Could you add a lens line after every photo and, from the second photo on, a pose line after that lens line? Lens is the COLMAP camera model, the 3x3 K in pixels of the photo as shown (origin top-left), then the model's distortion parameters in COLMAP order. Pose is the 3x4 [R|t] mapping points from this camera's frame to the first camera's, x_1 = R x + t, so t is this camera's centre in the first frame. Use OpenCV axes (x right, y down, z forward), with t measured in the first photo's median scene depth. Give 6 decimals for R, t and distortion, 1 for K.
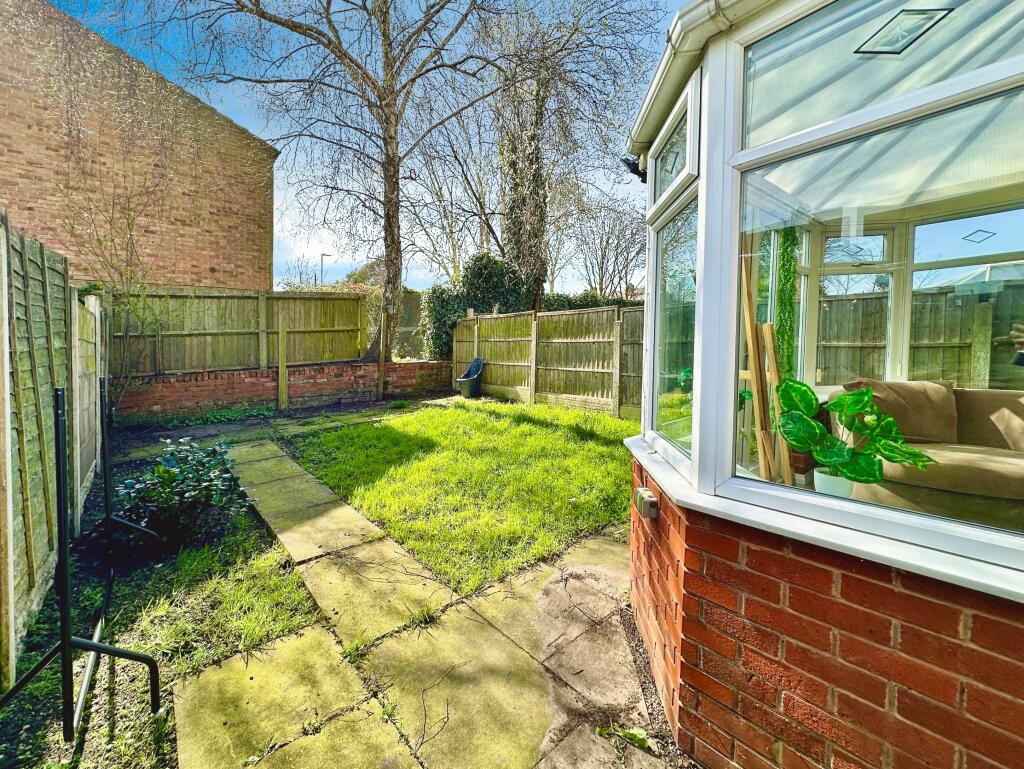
lens RADIAL K [[418.8, 0, 514.7], [0, 418.8, 382.9], [0, 0, 1]] dist [-0.000446, 0.000247]
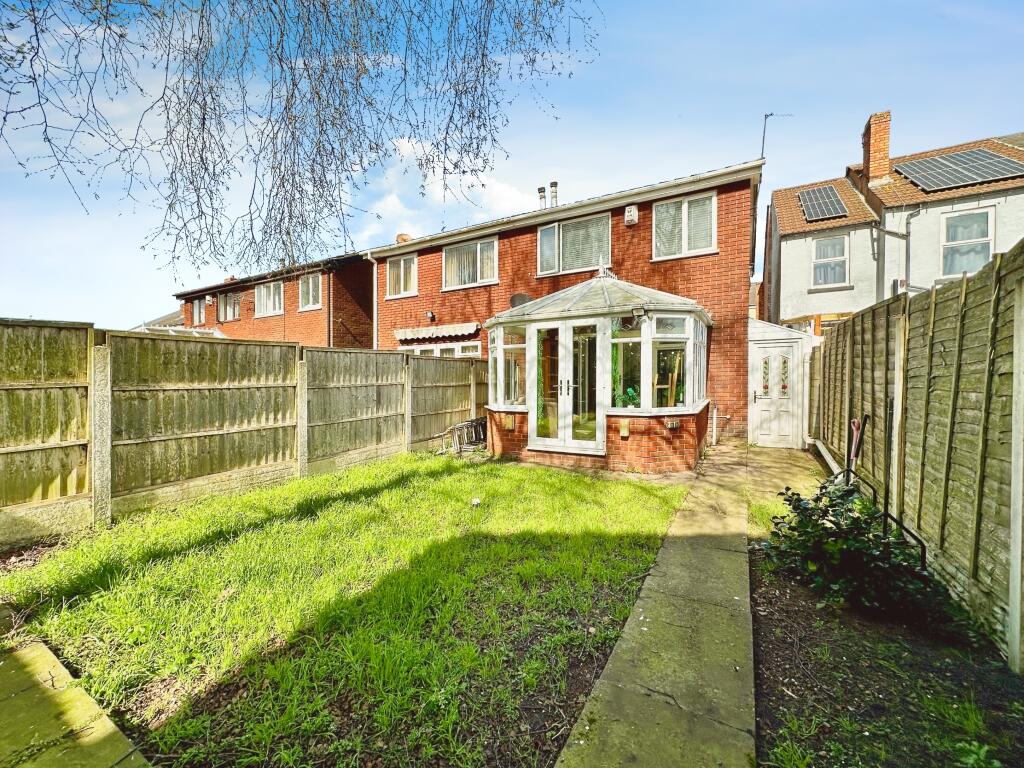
lens RADIAL K [[409.7, 0, 513.8], [0, 409.7, 383.0], [0, 0, 1]] dist [0.000100, 0.000158]
pose [[-0.352610, 0.014182, 0.935663, -0.613726], [0.117552, 0.992636, 0.029255, -0.074237], [-0.928358, 0.120304, -0.351680, 0.843225]]
